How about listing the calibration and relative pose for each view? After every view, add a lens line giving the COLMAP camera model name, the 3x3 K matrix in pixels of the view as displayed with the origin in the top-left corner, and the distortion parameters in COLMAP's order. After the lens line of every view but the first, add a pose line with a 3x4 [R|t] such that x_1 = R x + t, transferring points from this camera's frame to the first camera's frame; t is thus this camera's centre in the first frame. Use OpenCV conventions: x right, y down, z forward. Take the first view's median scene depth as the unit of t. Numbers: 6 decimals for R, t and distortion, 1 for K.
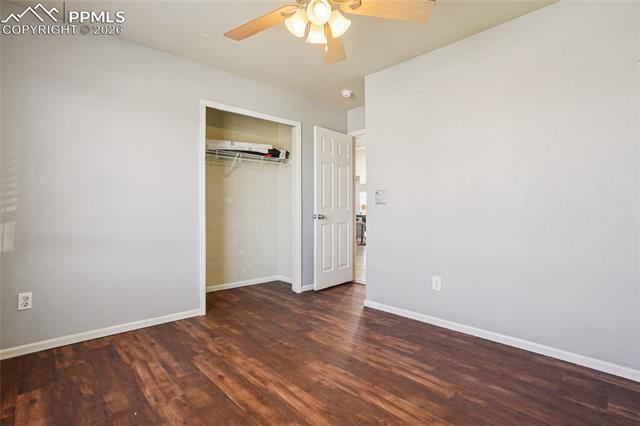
lens RADIAL K [[316.2, 0, 320.0], [0, 316.2, 209.7], [0, 0, 1]] dist [-0.011521, 0.000457]
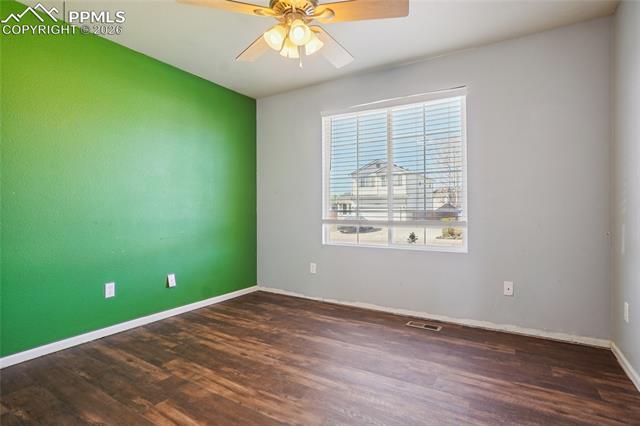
lens RADIAL K [[331.0, 0, 318.0], [0, 331.0, 207.1], [0, 0, 1]] dist [-0.044197, 0.023562]
pose [[-0.970636, -0.001019, -0.240549, 0.182358], [0.001191, 0.999958, -0.009044, -0.006753], [0.240548, -0.009065, -0.970595, 2.035351]]
